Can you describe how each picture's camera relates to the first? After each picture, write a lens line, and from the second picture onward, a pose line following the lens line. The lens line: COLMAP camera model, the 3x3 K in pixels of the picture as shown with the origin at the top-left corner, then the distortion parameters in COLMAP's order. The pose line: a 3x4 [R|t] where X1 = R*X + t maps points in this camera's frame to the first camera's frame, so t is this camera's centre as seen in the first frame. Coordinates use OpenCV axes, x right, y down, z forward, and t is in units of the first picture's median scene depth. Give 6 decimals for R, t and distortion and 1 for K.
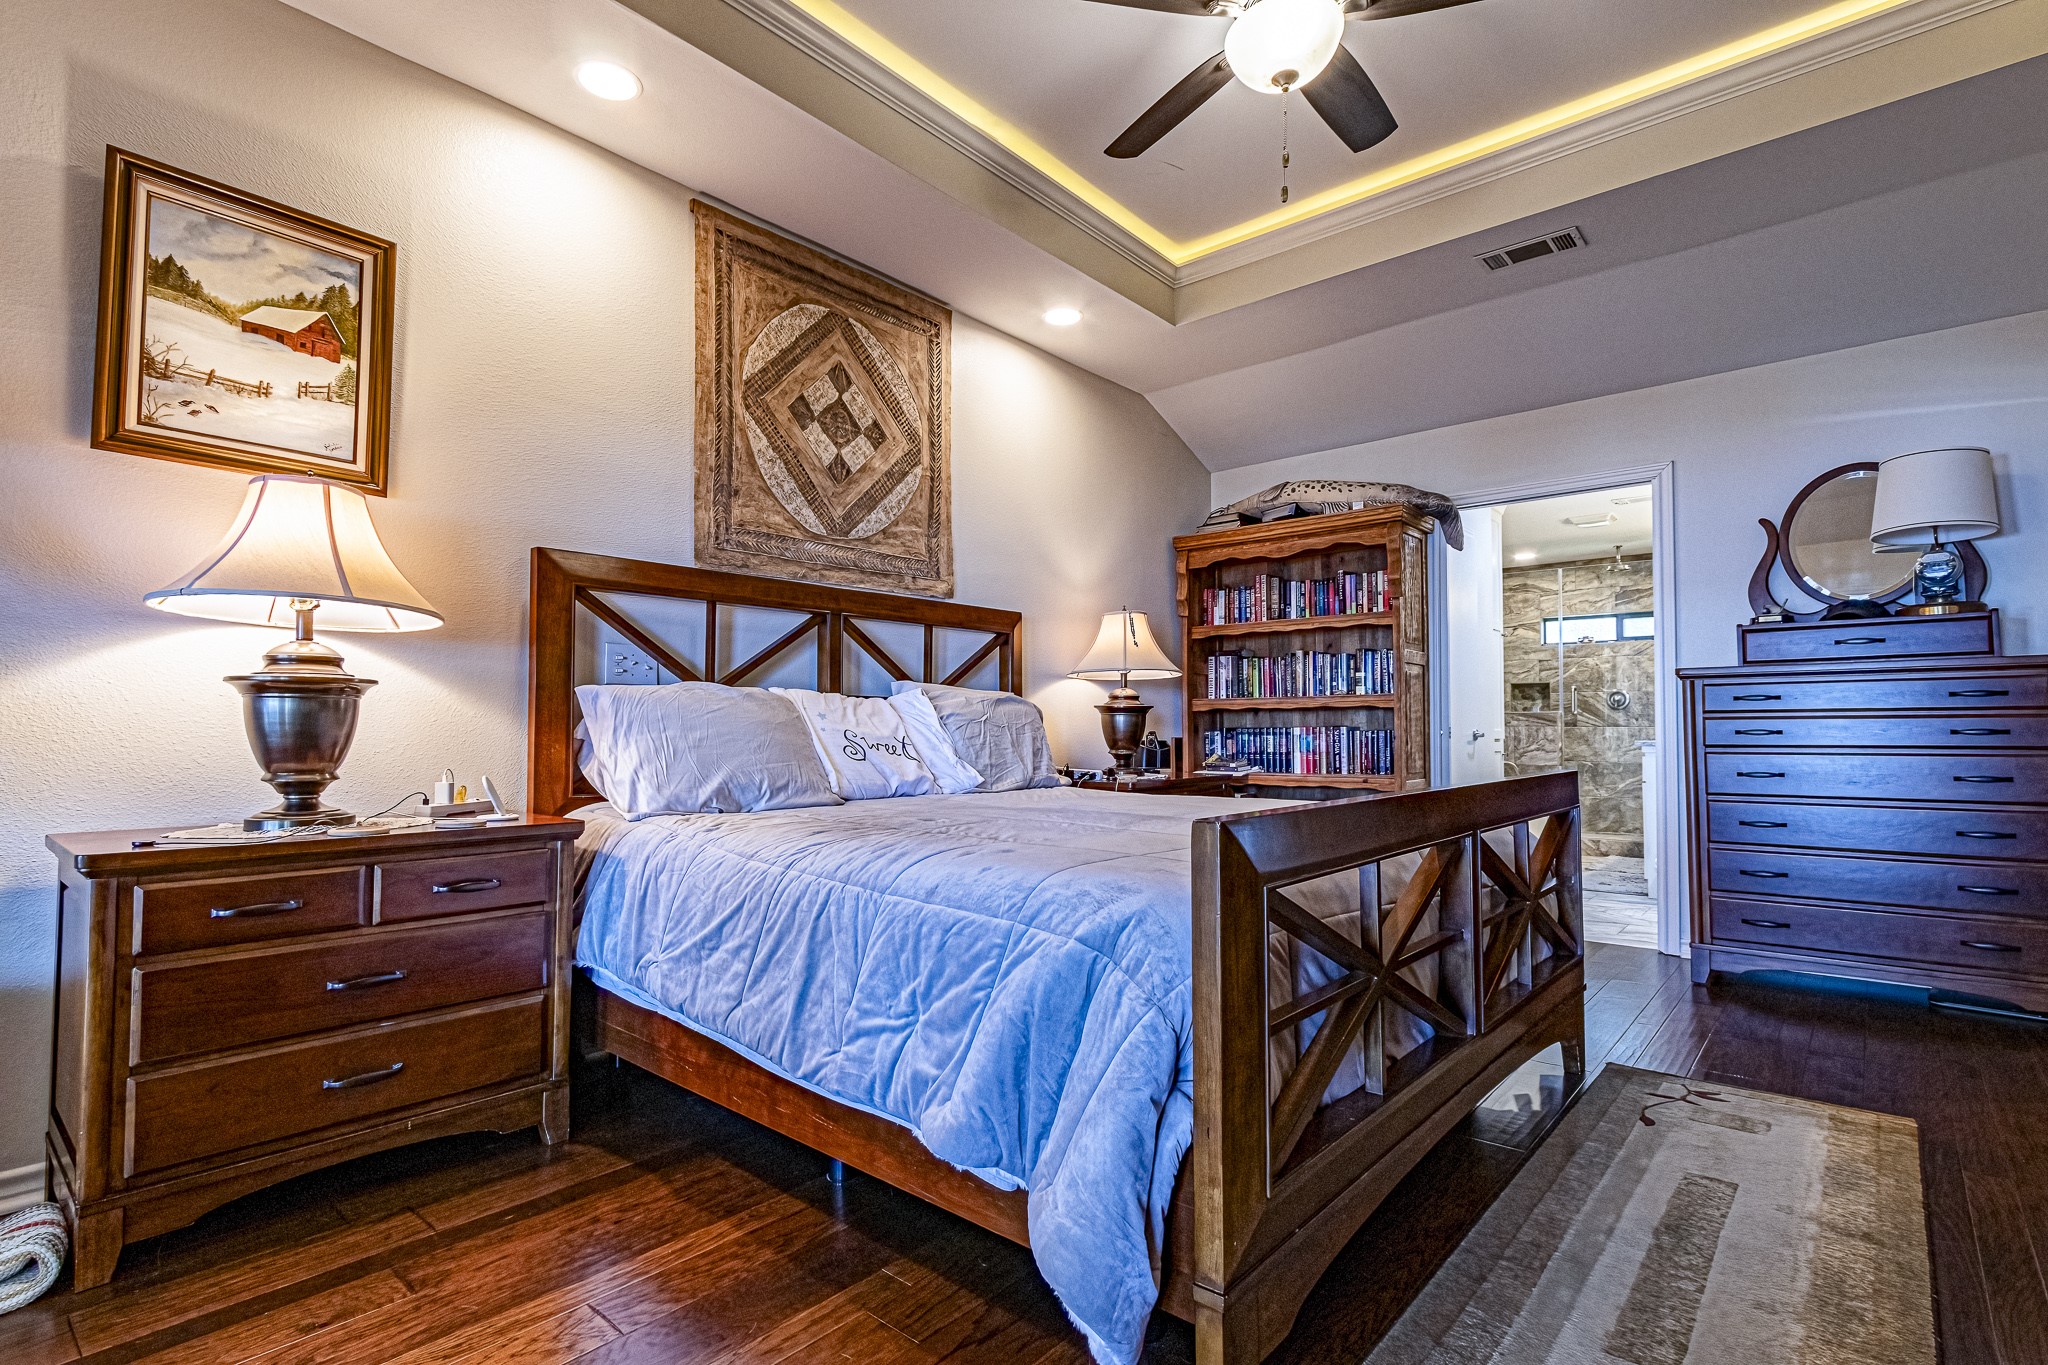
lens RADIAL K [[958.5, 0, 1014.2], [0, 958.5, 693.6], [0, 0, 1]] dist [0.005338, -0.002768]
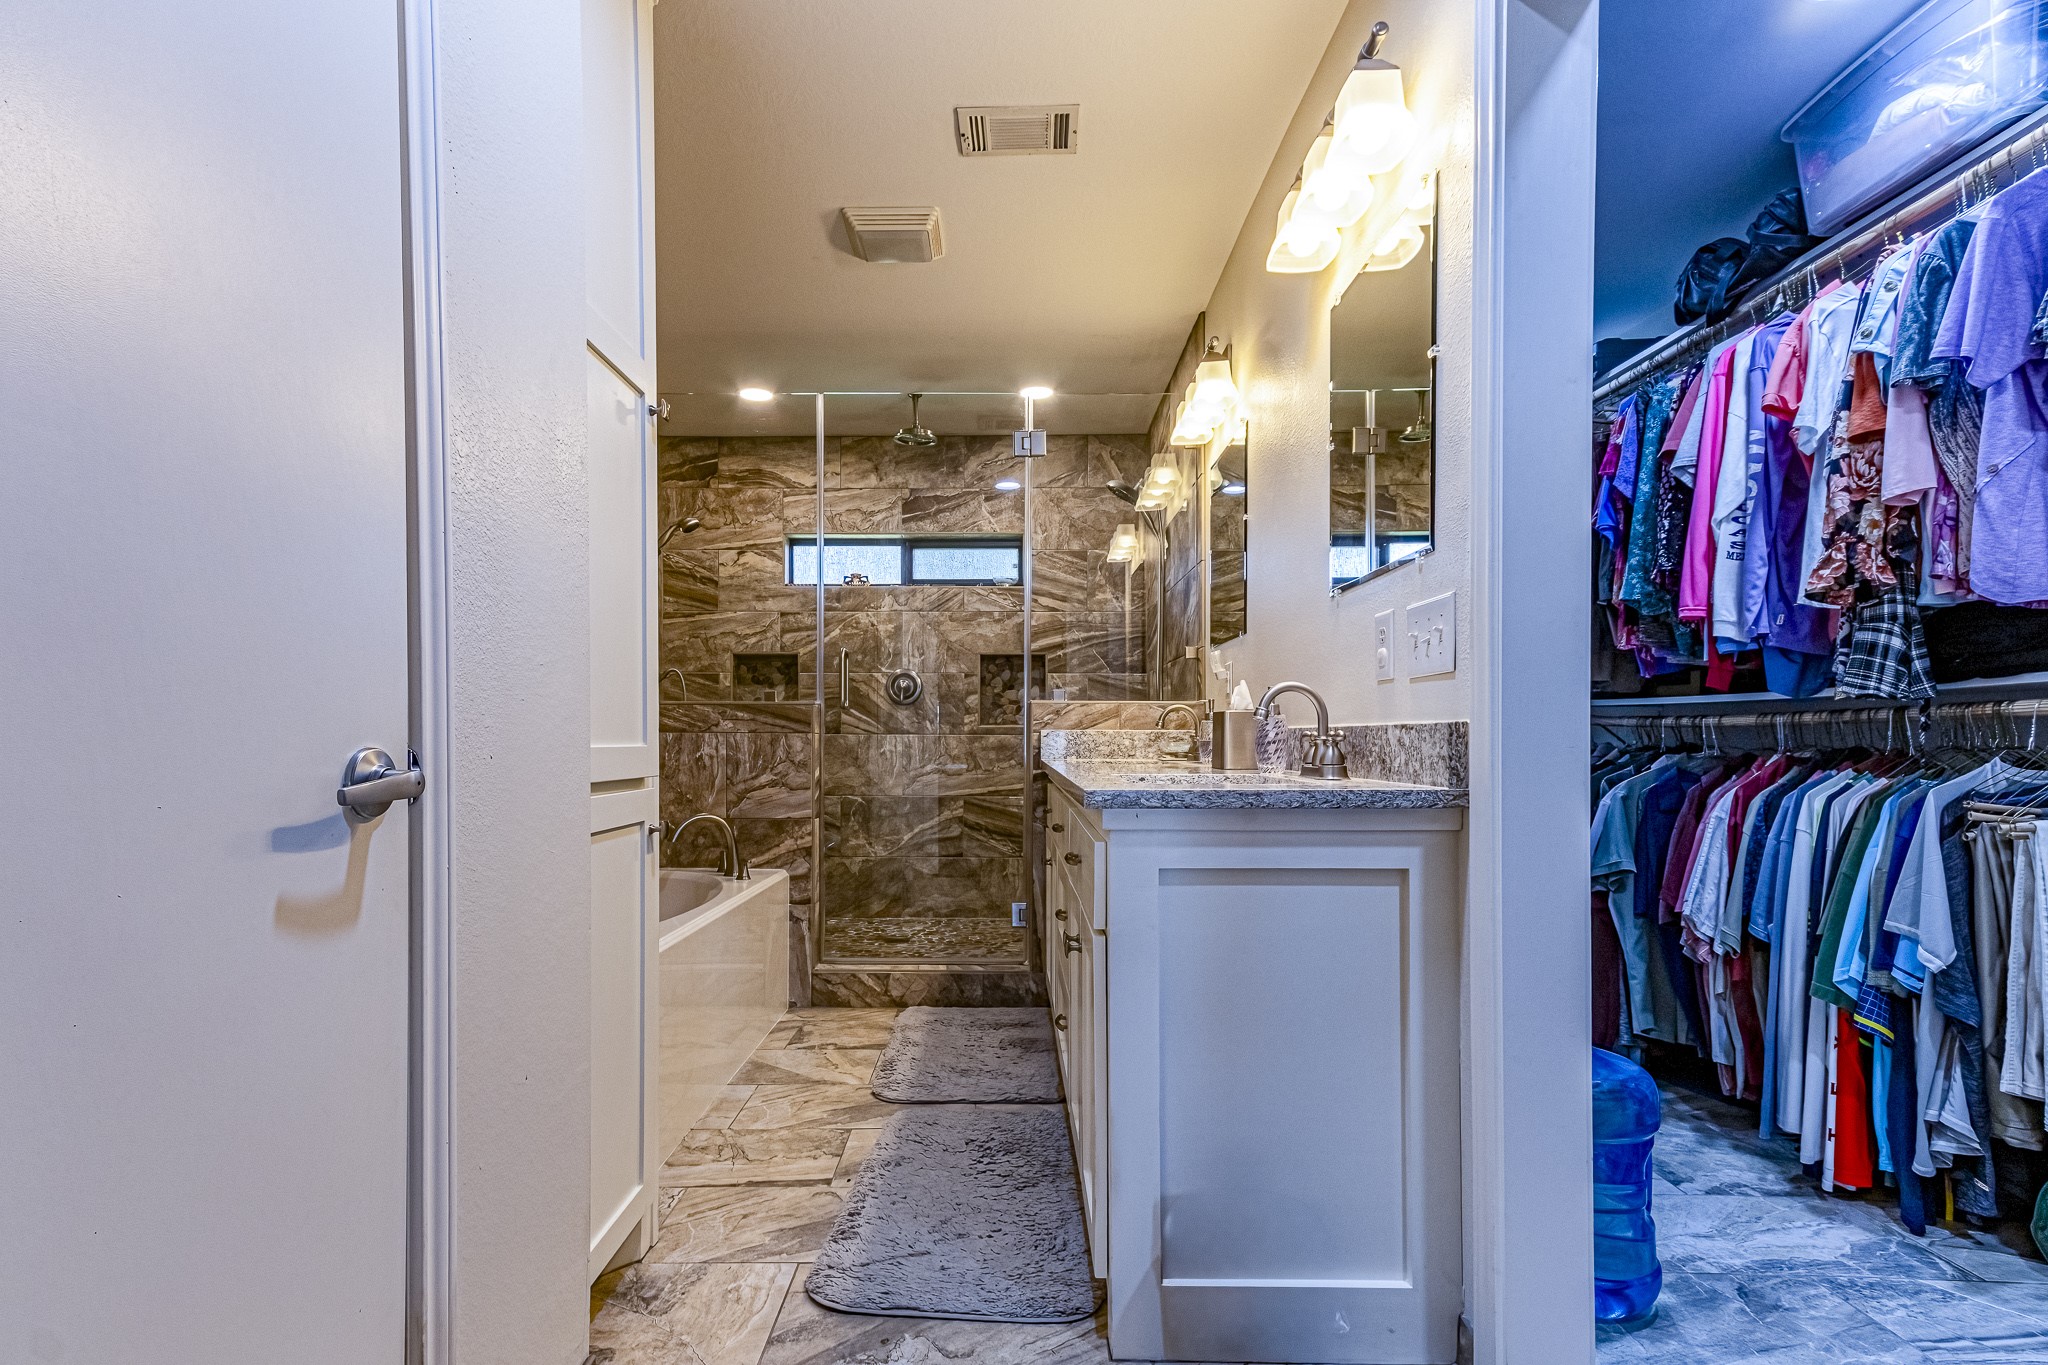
lens RADIAL K [[958.5, 0, 1031.0], [0, 958.5, 763.6], [0, 0, 1]] dist [0.005338, -0.002768]
pose [[0.732817, -0.020349, 0.680121, 0.288962], [-0.023933, 0.998163, 0.055651, 0.017791], [-0.680005, -0.057059, 0.730984, 0.518803]]
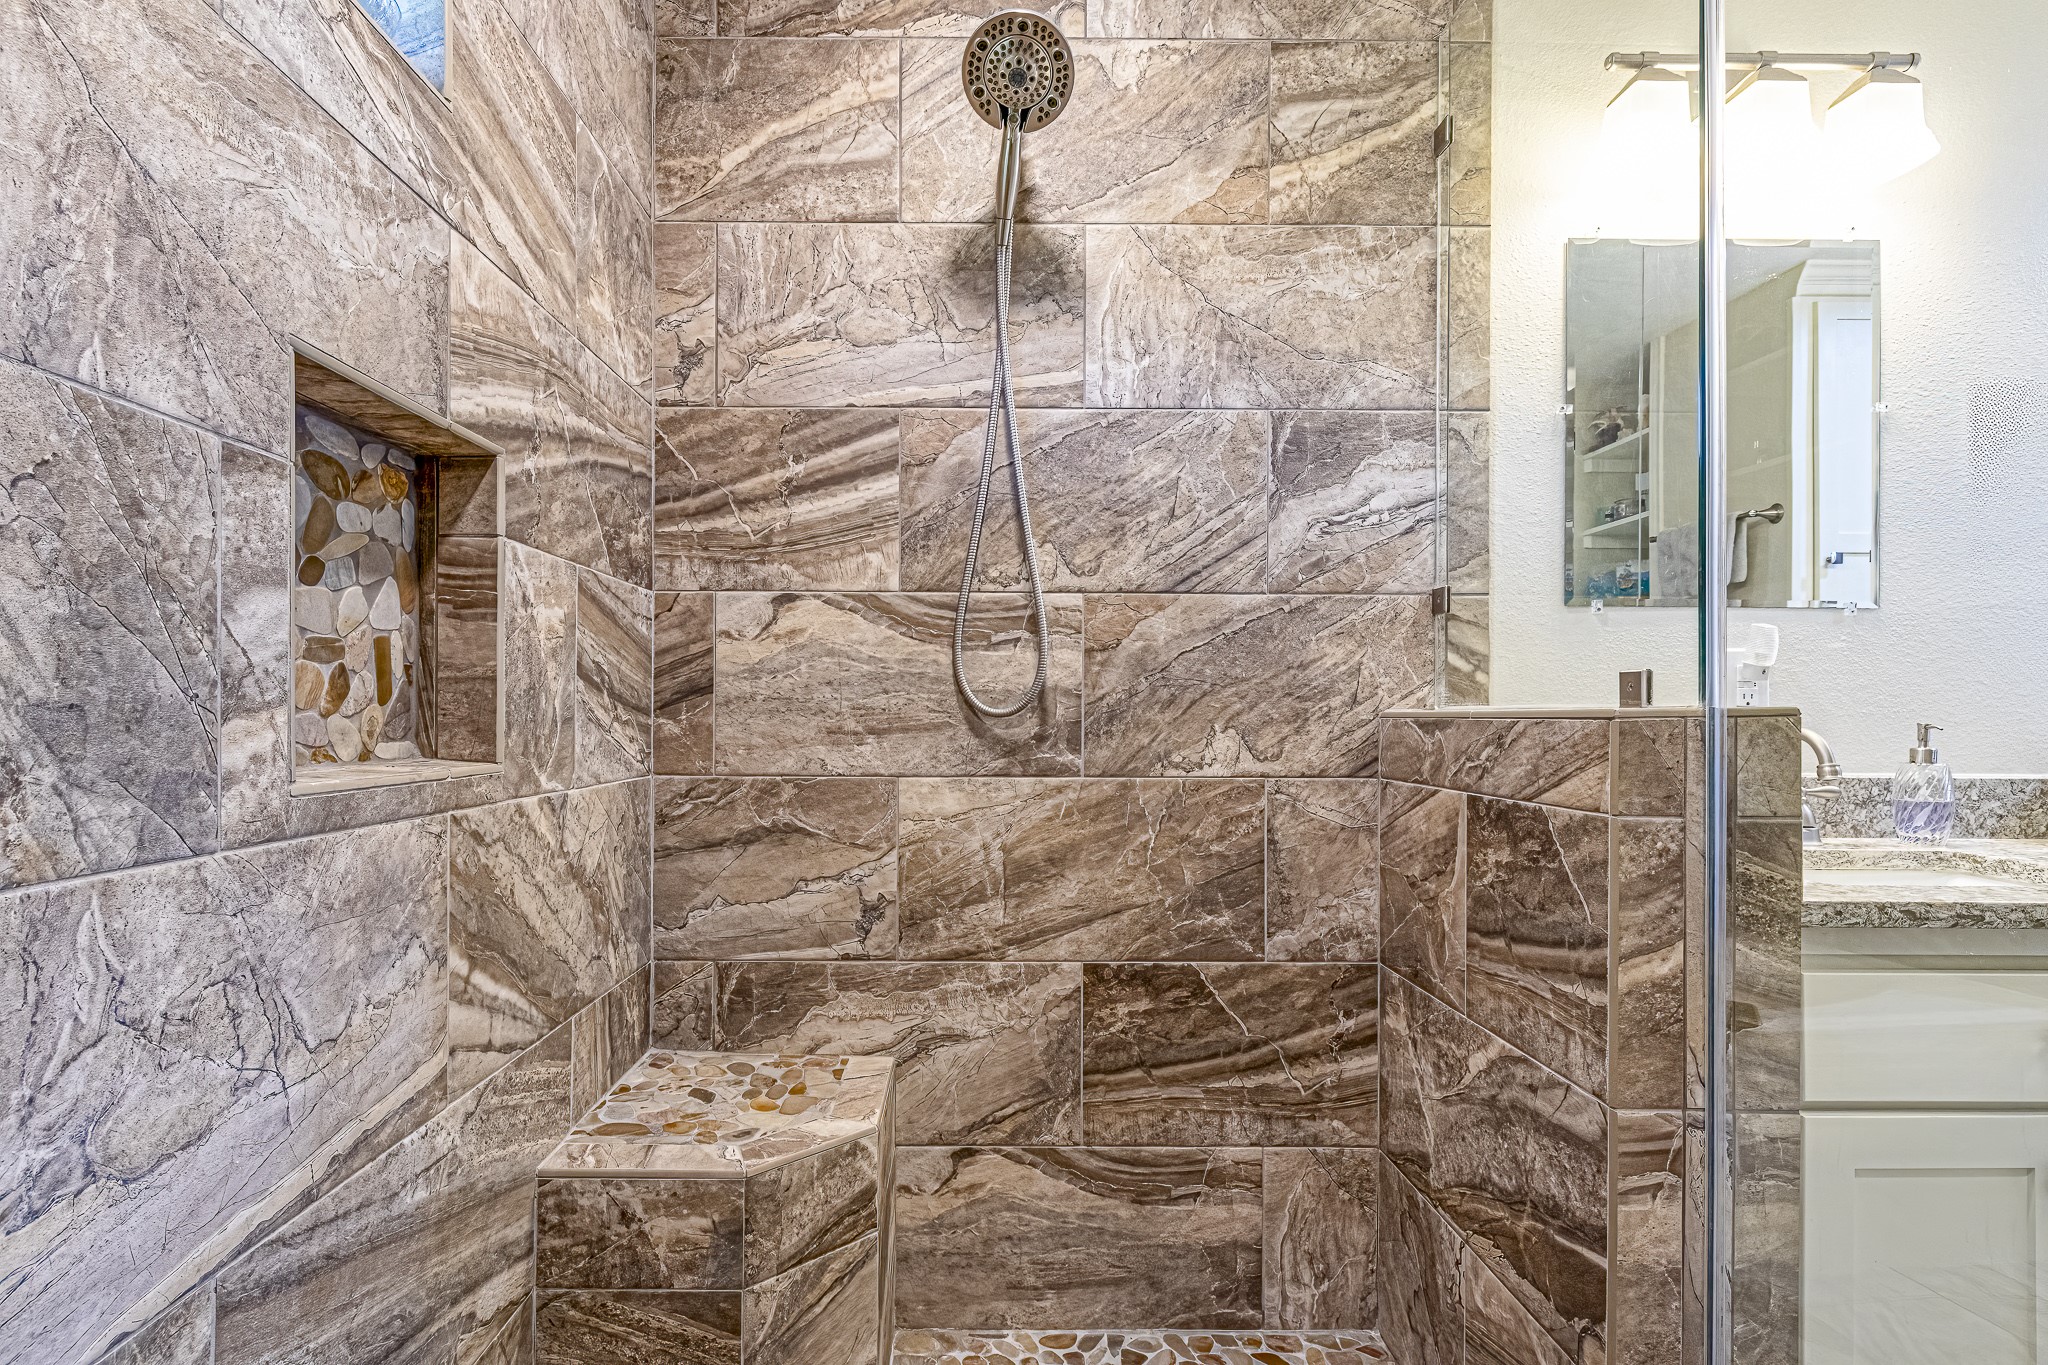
lens RADIAL K [[958.5, 0, 1031.5], [0, 958.5, 713.2], [0, 0, 1]] dist [0.005338, -0.002768]
pose [[-0.663595, -0.003729, 0.748083, 0.539086], [-0.034600, 0.999070, -0.025711, 0.020917], [-0.747291, -0.042945, -0.663107, 0.968490]]
